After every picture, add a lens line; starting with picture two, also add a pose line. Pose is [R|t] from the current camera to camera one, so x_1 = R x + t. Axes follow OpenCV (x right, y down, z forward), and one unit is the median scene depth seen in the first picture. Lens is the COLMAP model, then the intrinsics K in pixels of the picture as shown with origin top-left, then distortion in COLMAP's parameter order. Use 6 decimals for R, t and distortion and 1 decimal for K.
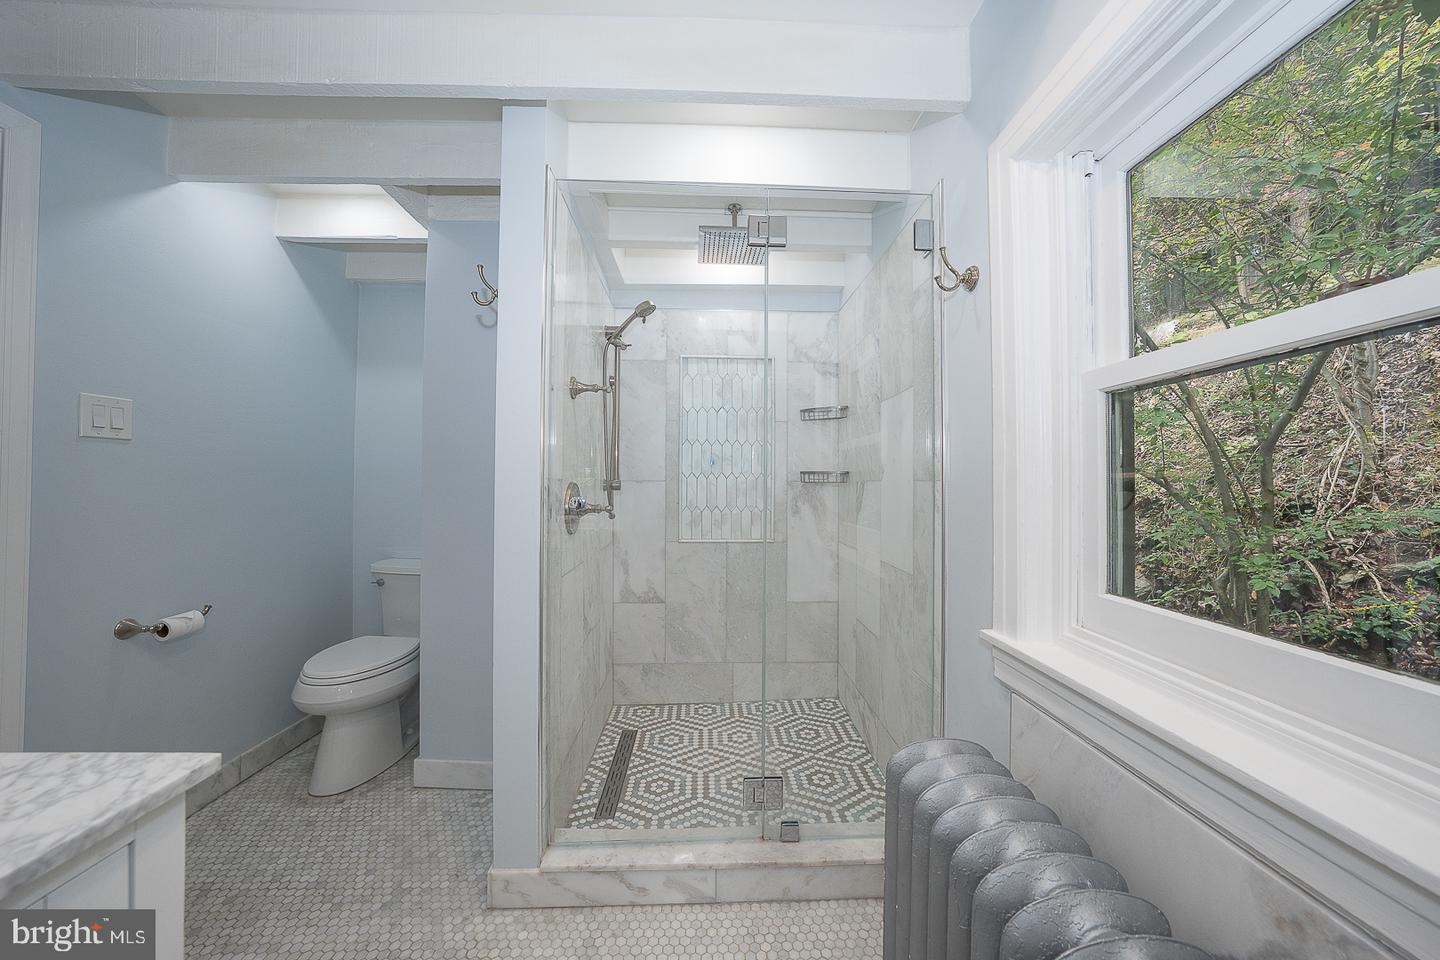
lens RADIAL K [[494.6, 0, 721.7], [0, 494.6, 480.8], [0, 0, 1]] dist [0.000790, 0.000001]
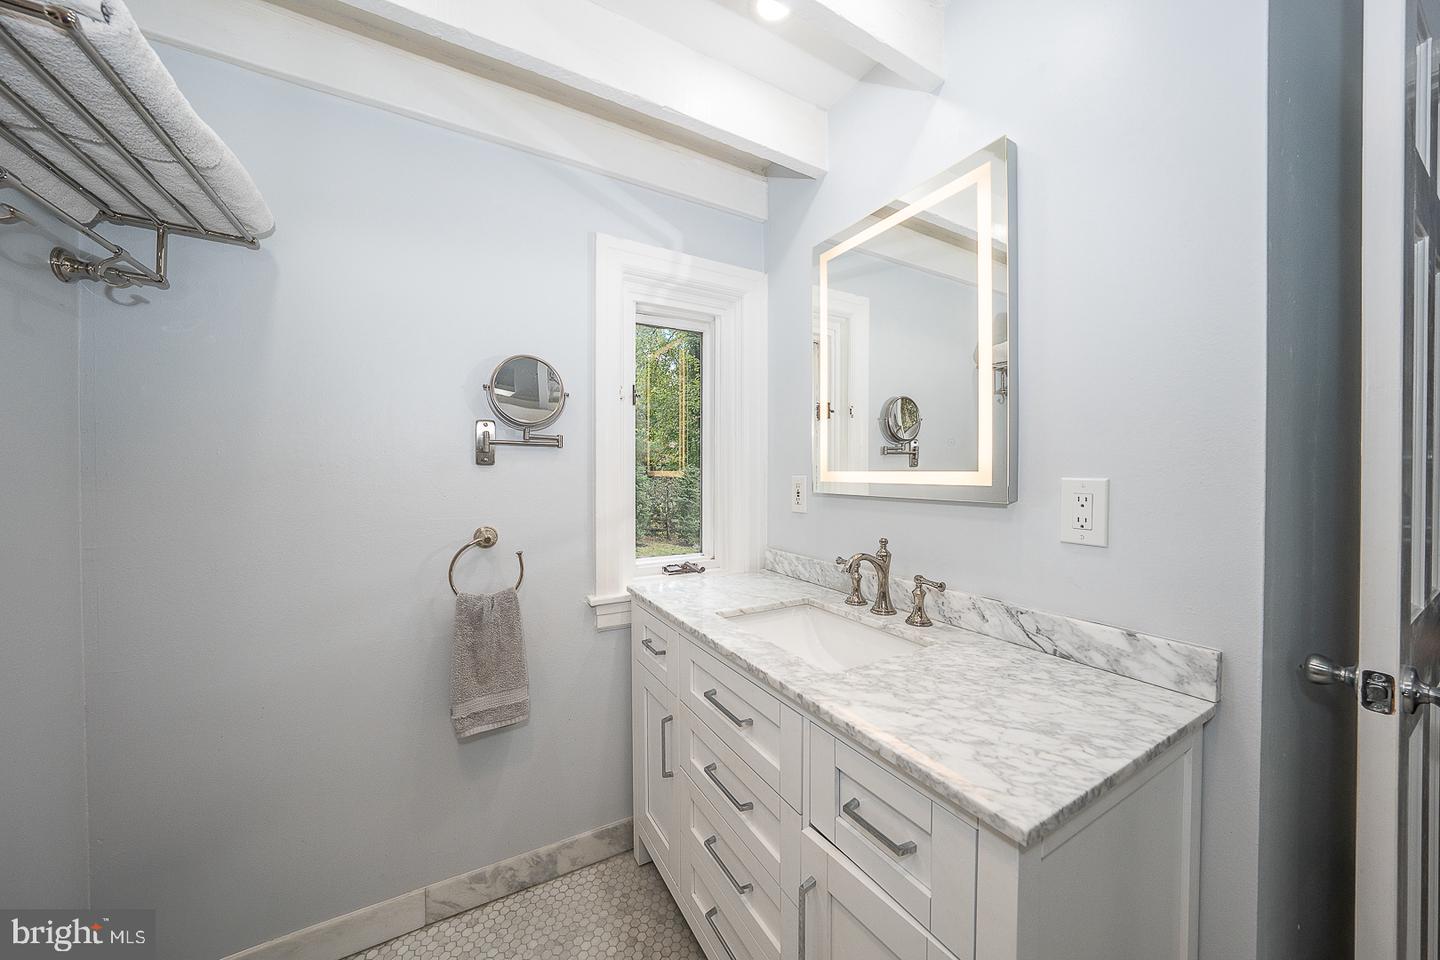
lens RADIAL K [[494.6, 0, 721.7], [0, 494.6, 477.4], [0, 0, 1]] dist [0.000790, 0.000001]
pose [[-0.879850, 0.001838, -0.475247, -0.084522], [0.000608, 0.999996, 0.002742, -0.136454], [0.475250, 0.002124, -0.879848, 1.861780]]
